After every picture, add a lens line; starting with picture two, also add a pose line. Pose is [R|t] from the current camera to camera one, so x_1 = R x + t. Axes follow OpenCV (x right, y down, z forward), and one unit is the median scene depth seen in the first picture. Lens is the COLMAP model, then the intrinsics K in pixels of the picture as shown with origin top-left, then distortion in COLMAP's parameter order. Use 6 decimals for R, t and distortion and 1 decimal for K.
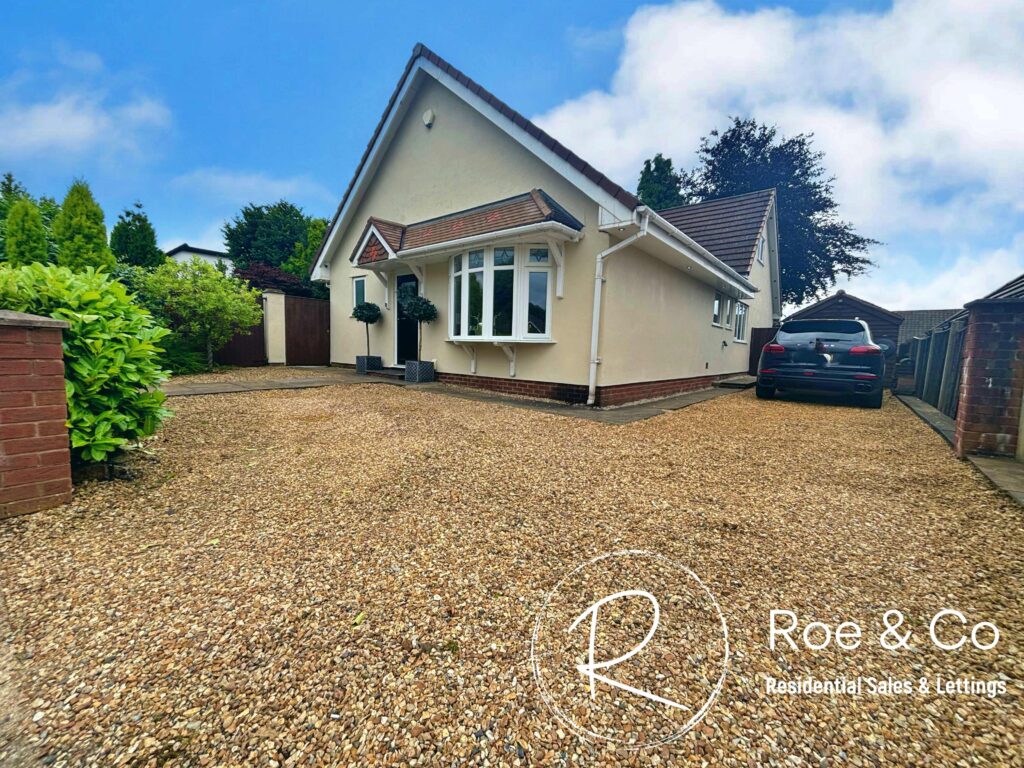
lens RADIAL K [[413.7, 0, 511.0], [0, 413.7, 385.4], [0, 0, 1]] dist [-0.002234, 0.001913]
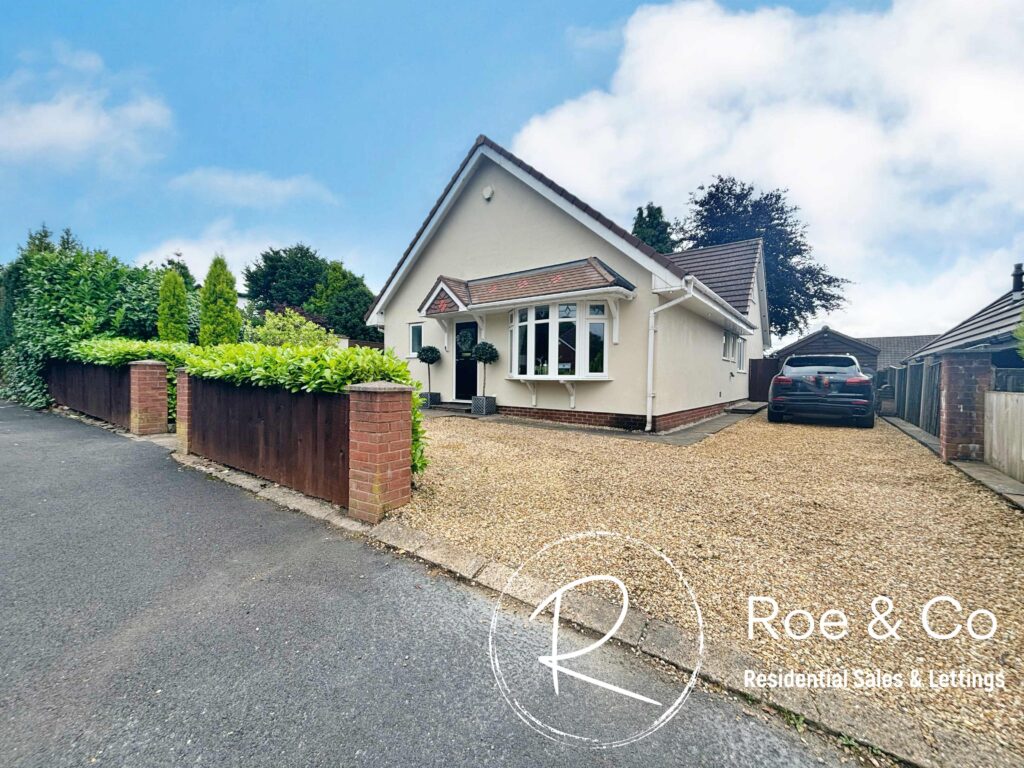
lens RADIAL K [[413.7, 0, 510.6], [0, 413.7, 385.8], [0, 0, 1]] dist [-0.002234, 0.001913]
pose [[0.998990, -0.020022, 0.040237, -0.204242], [0.022669, 0.997531, -0.066462, -0.011053], [-0.038807, 0.067307, 0.996977, -0.166206]]
